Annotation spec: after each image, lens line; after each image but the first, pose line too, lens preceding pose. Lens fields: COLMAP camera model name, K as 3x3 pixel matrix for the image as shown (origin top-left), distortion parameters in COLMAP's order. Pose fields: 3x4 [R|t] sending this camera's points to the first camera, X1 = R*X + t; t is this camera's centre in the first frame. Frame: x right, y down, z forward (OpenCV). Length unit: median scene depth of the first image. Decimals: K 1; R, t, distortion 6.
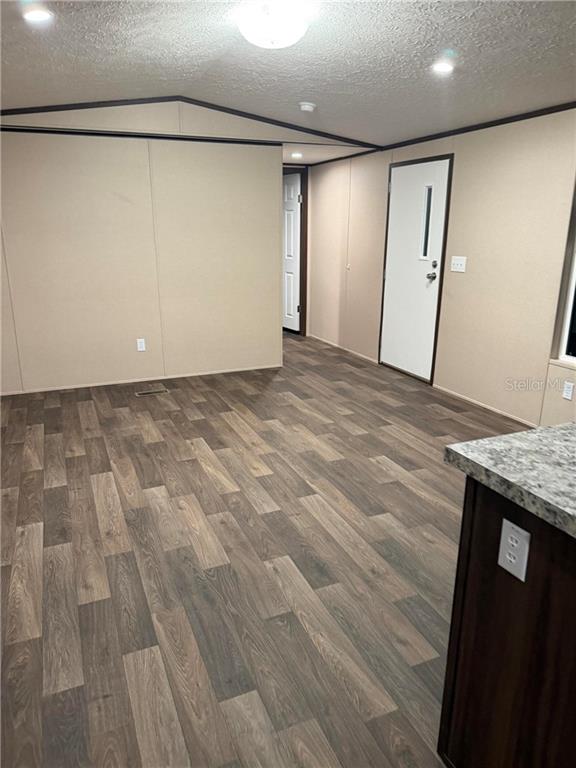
lens RADIAL K [[549.2, 0, 281.3], [0, 549.2, 383.4], [0, 0, 1]] dist [0.045644, -0.039883]
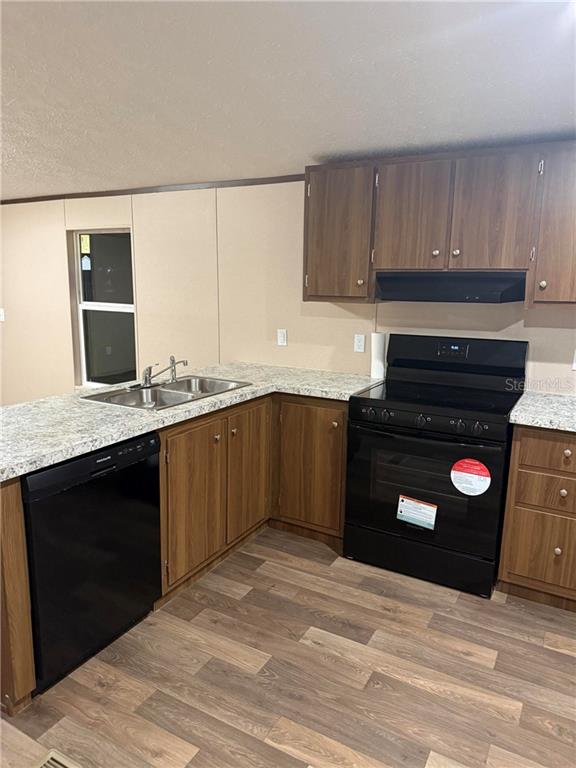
lens RADIAL K [[549.2, 0, 281.3], [0, 549.2, 383.4], [0, 0, 1]] dist [0.045644, -0.039883]
pose [[0.794572, -0.101518, 0.598623, -0.567164], [0.159097, 0.986286, -0.043915, -0.164407], [-0.585955, 0.130133, 0.799826, 0.524984]]
